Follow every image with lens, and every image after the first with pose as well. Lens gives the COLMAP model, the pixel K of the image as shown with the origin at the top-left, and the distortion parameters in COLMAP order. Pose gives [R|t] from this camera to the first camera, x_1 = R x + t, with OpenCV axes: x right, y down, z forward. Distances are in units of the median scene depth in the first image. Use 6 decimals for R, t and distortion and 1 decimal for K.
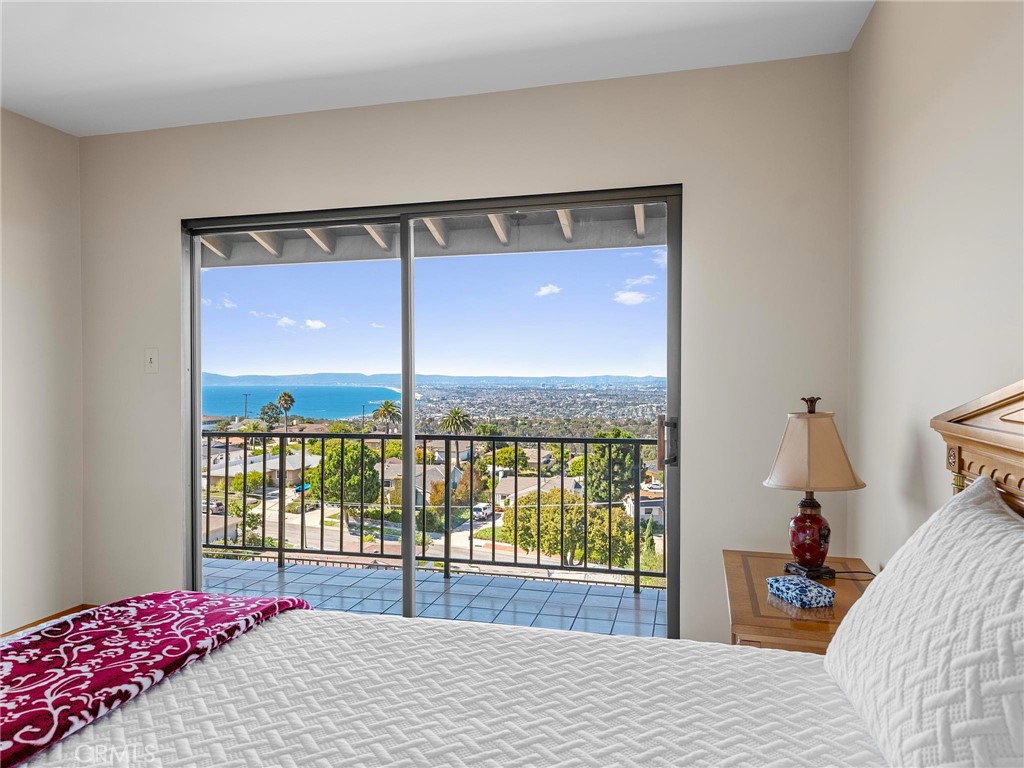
lens RADIAL K [[721.4, 0, 535.1], [0, 721.4, 388.7], [0, 0, 1]] dist [0.003759, -0.002149]
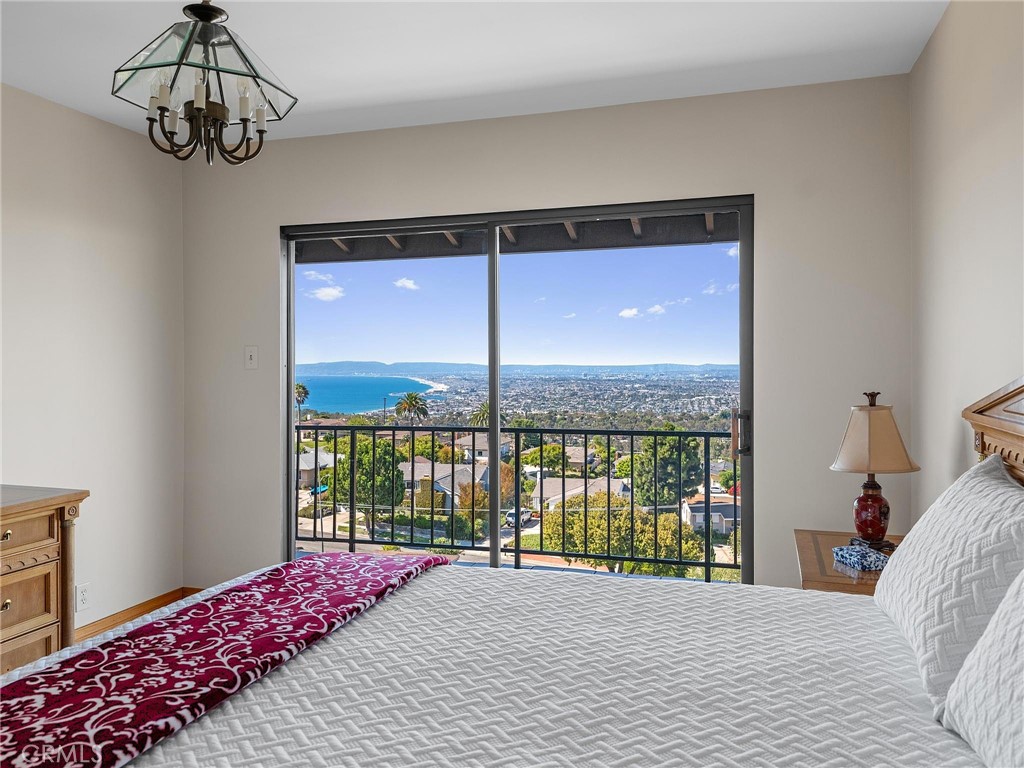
lens RADIAL K [[821.9, 0, 532.2], [0, 821.9, 378.0], [0, 0, 1]] dist [0.014954, -0.005369]
pose [[0.998660, -0.002858, -0.051674, -0.057438], [0.002809, 0.999996, -0.001011, -0.007124], [0.051677, 0.000865, 0.998663, -0.216176]]
